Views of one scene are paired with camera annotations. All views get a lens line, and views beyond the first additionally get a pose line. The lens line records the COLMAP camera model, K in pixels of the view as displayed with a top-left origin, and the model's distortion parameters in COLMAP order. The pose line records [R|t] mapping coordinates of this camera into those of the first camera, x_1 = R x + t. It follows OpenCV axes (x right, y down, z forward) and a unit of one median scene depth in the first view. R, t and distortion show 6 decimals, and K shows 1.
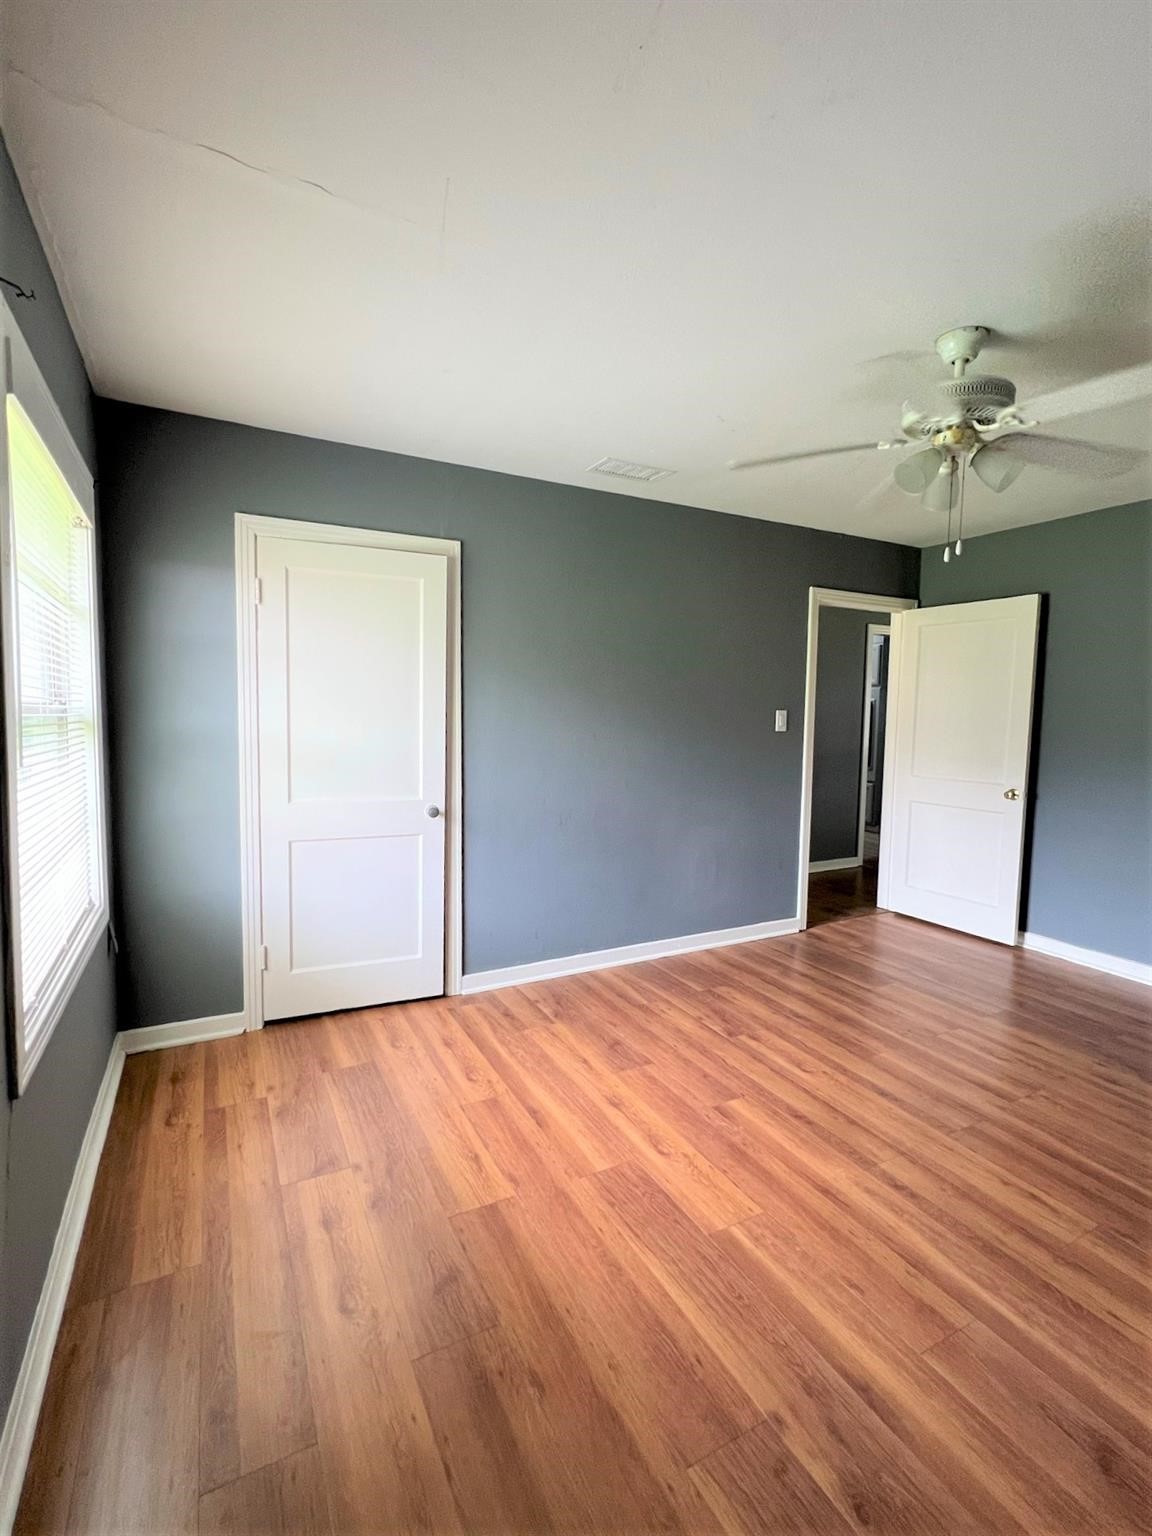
lens RADIAL K [[699.5, 0, 571.6], [0, 699.5, 758.4], [0, 0, 1]] dist [0.001163, -0.002102]
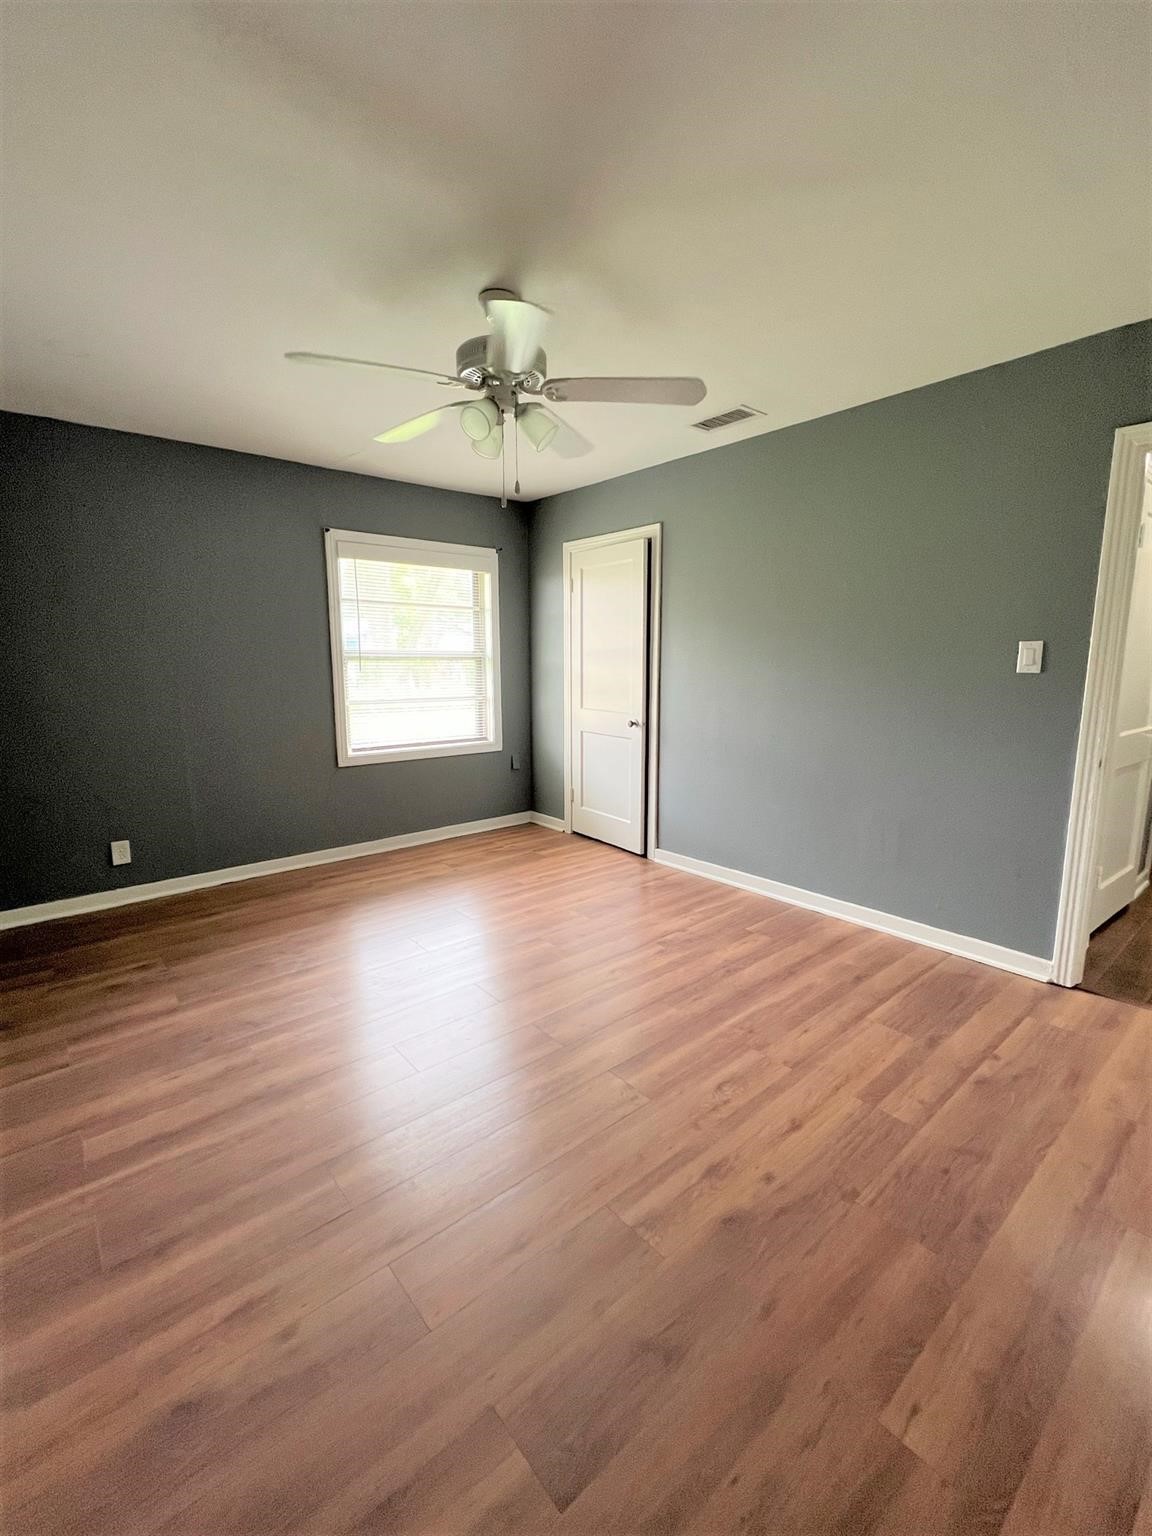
lens RADIAL K [[658.3, 0, 576.7], [0, 658.3, 757.9], [0, 0, 1]] dist [0.001860, -0.001995]
pose [[0.224062, 0.132638, -0.965507, 1.231333], [-0.061034, 0.990660, 0.121930, -0.012580], [0.972662, 0.031609, 0.230065, 0.660546]]
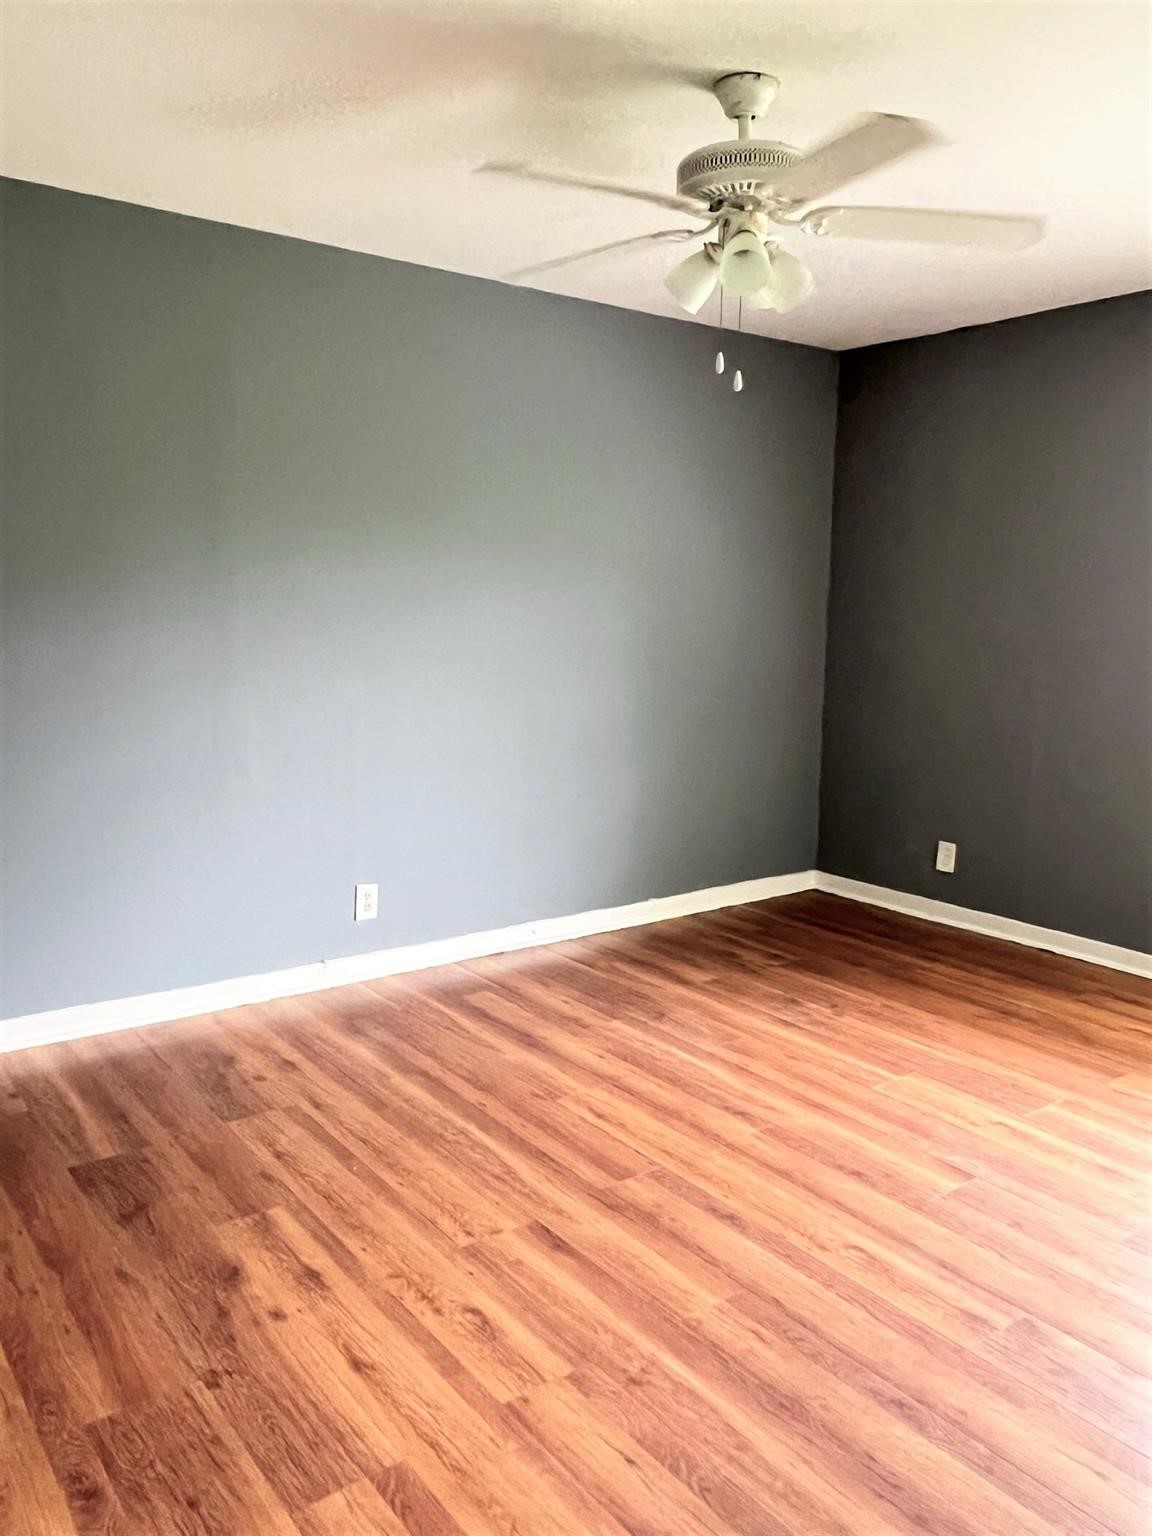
lens RADIAL K [[1166.4, 0, 577.2], [0, 1166.4, 767.2], [0, 0, 1]] dist [0.003742, 0.000884]
pose [[-0.985490, -0.004891, -0.169665, 0.678690], [-0.040985, 0.976863, 0.209901, -0.103095], [0.164713, 0.213809, -0.962889, 1.689974]]
